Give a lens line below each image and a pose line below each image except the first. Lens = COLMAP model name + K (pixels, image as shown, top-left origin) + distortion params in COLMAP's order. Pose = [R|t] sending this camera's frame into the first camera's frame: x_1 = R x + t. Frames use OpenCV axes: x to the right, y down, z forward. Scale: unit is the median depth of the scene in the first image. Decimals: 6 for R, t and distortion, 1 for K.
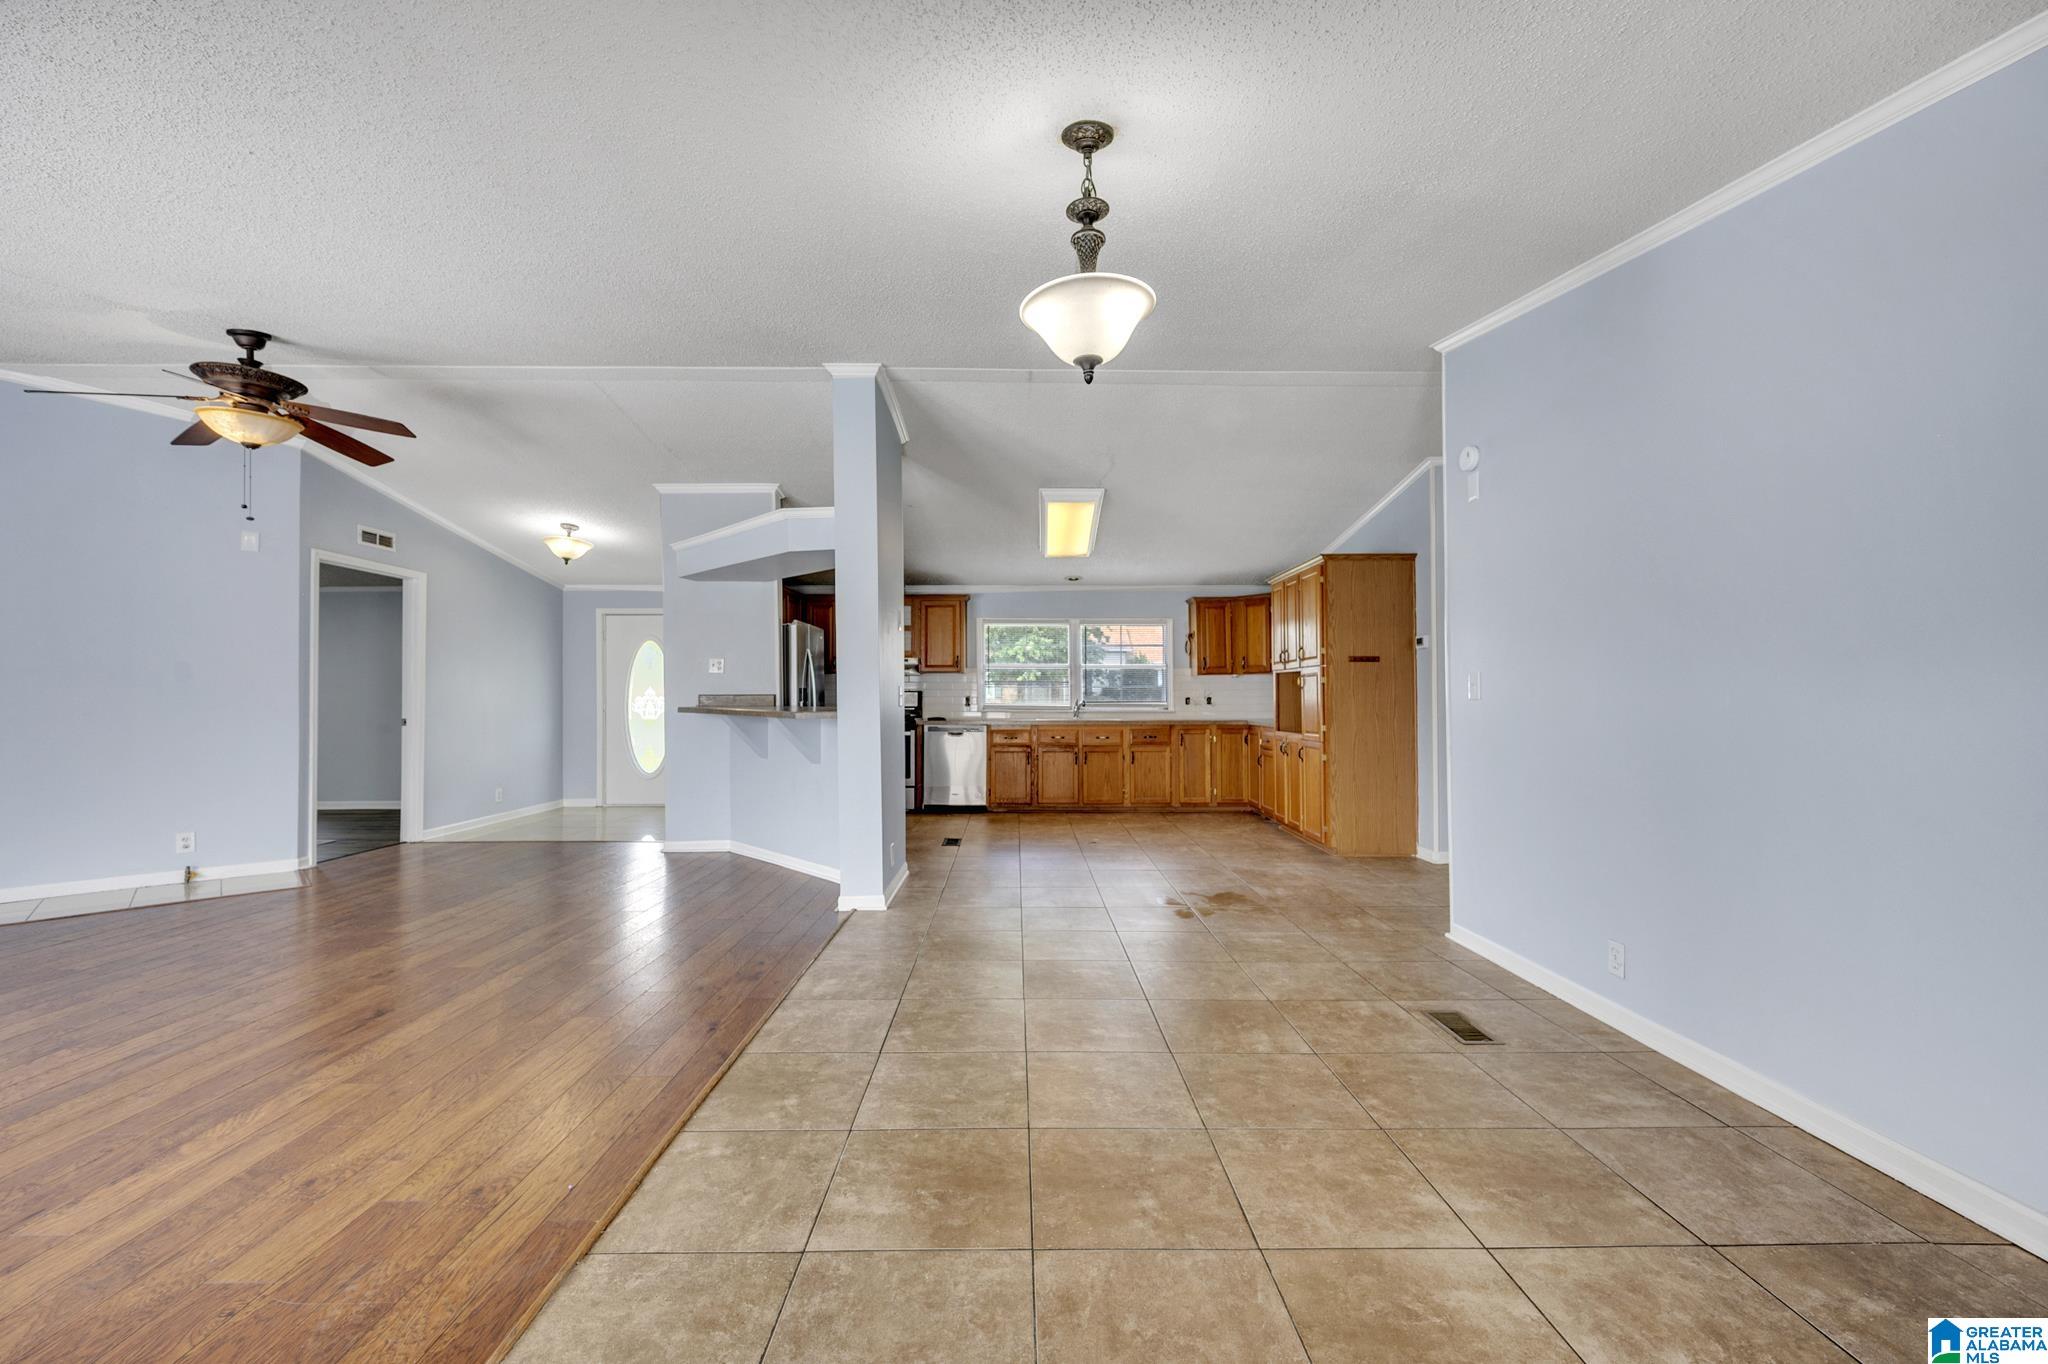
lens RADIAL K [[804.0, 0, 1025.5], [0, 804.0, 690.1], [0, 0, 1]] dist [0.000208, -0.000441]
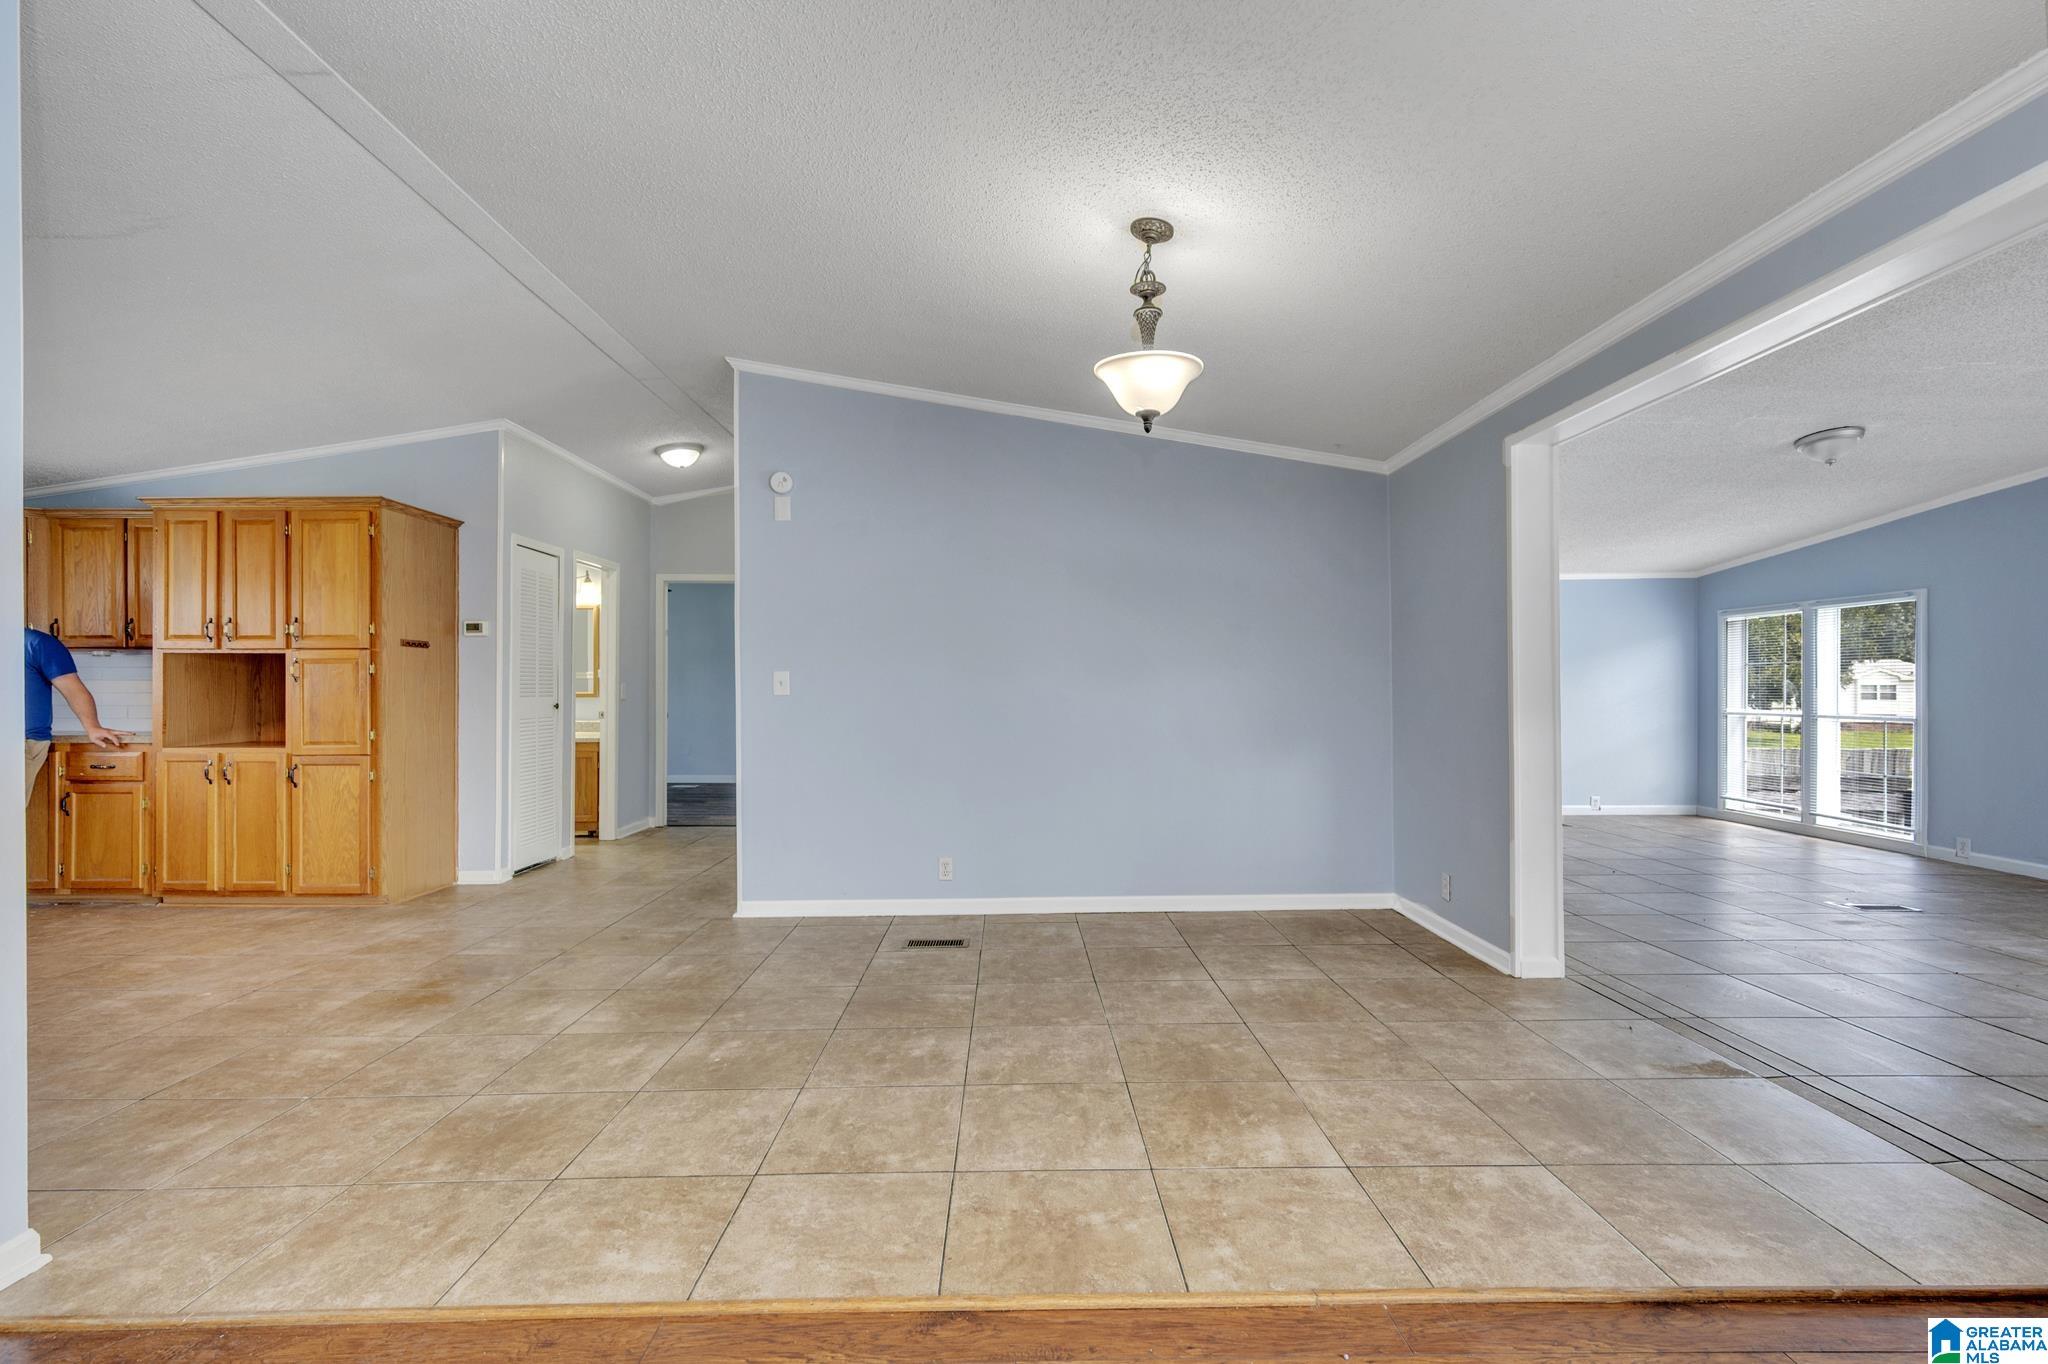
lens RADIAL K [[887.3, 0, 1023.6], [0, 887.3, 690.8], [0, 0, 1]] dist [0.000840, -0.000196]
pose [[-0.000754, 0.006119, 0.999981, -1.137460], [-0.010237, 0.999929, -0.006127, 0.016097], [-0.999947, -0.010242, -0.000691, 1.073670]]
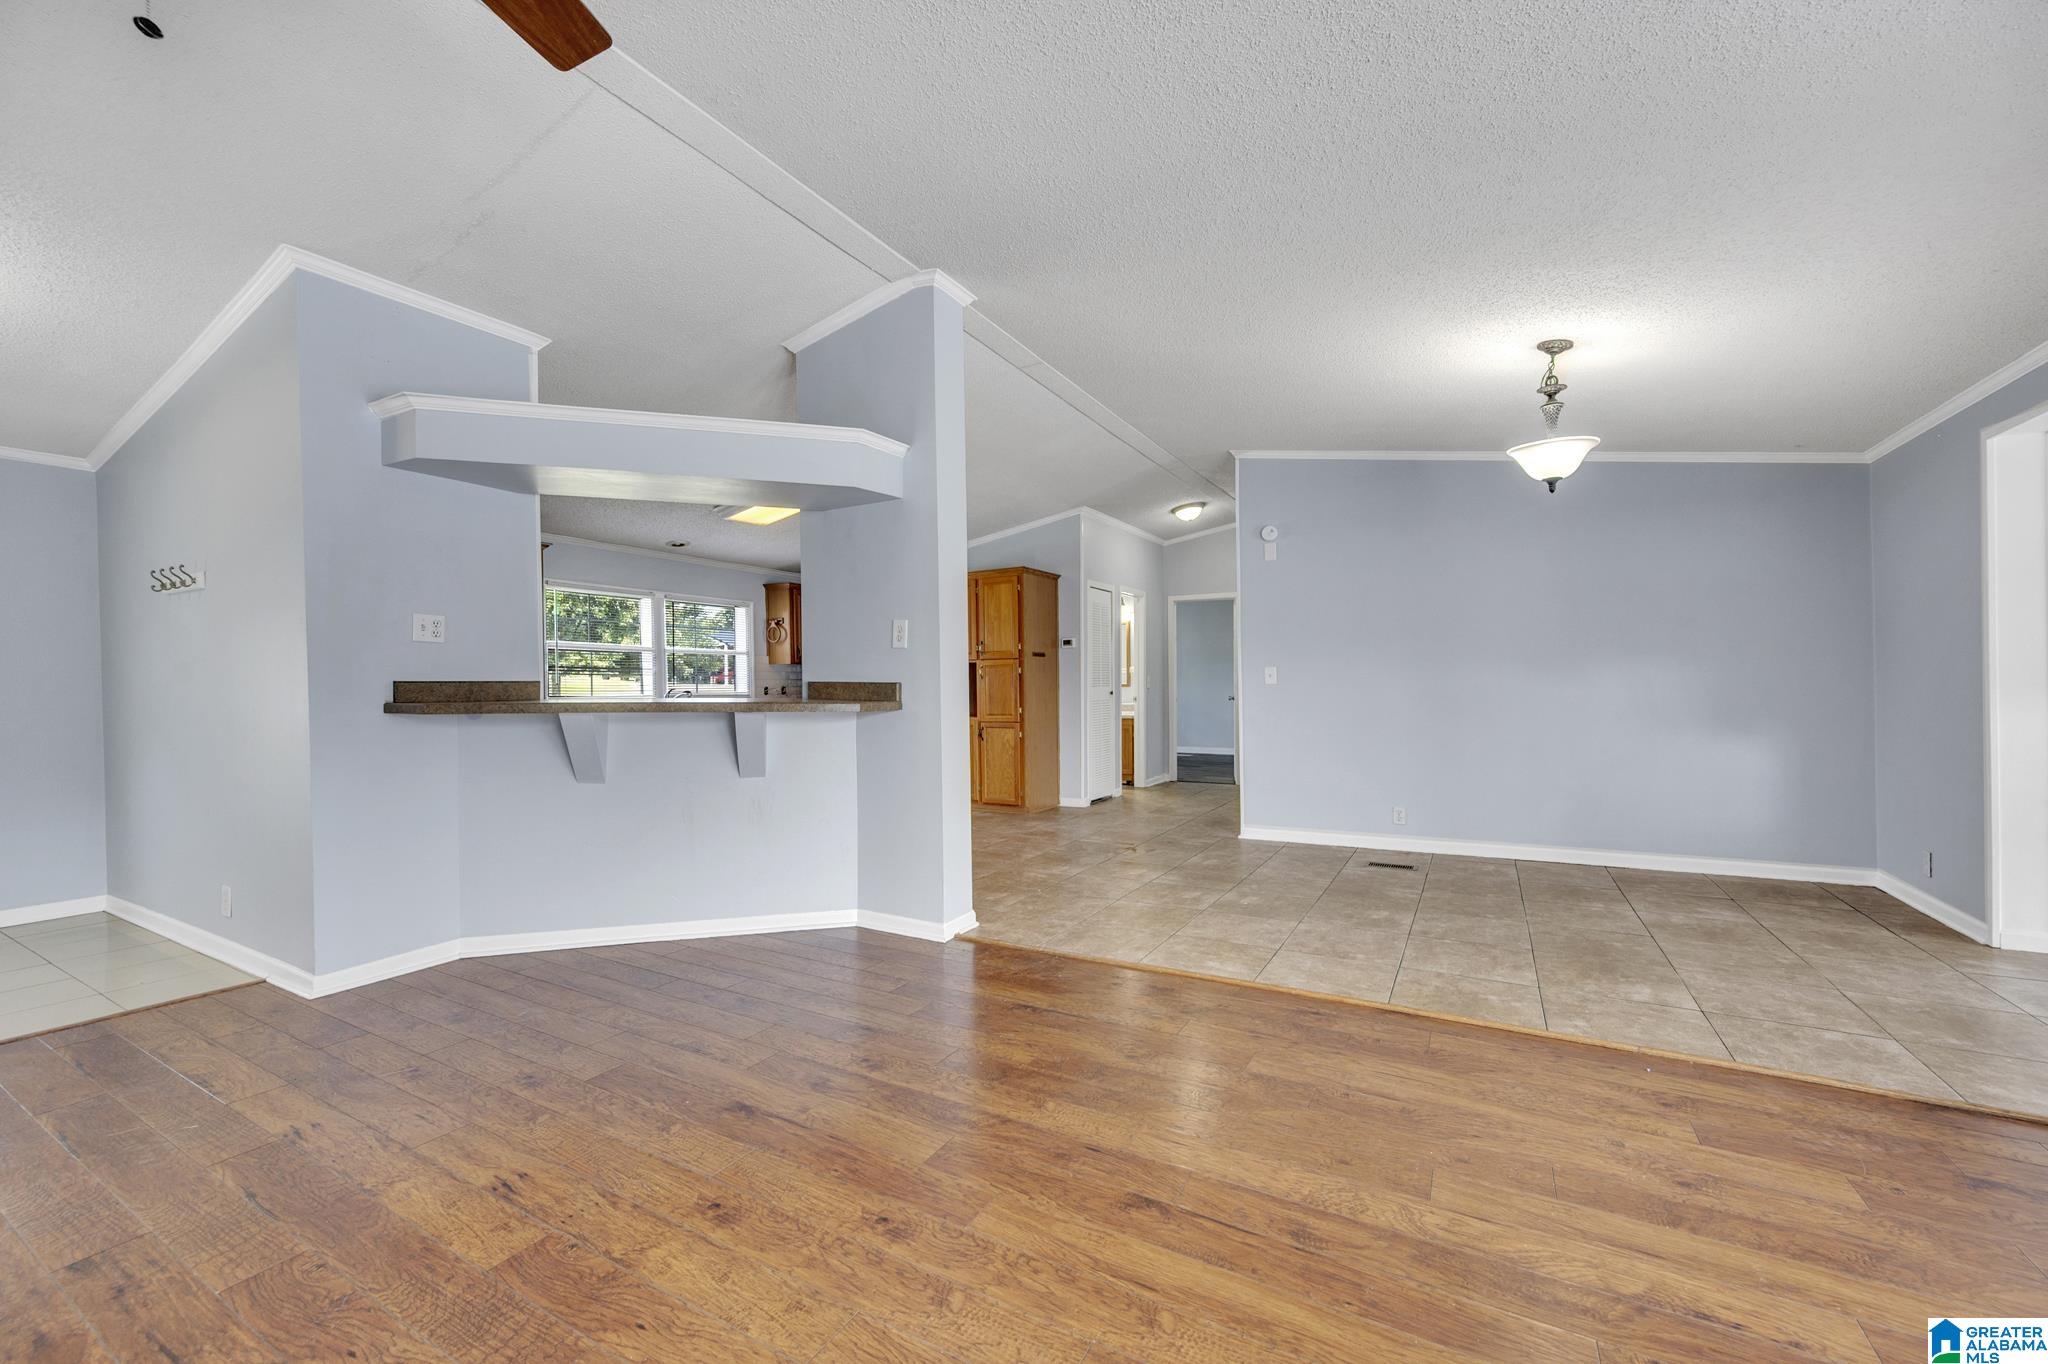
lens RADIAL K [[804.0, 0, 1025.5], [0, 804.0, 690.1], [0, 0, 1]] dist [0.000208, -0.000441]
pose [[0.505969, -0.006839, 0.862525, -1.752588], [-0.001230, 0.999962, 0.008651, 0.016952], [-0.862551, -0.005438, 0.505941, 0.995022]]
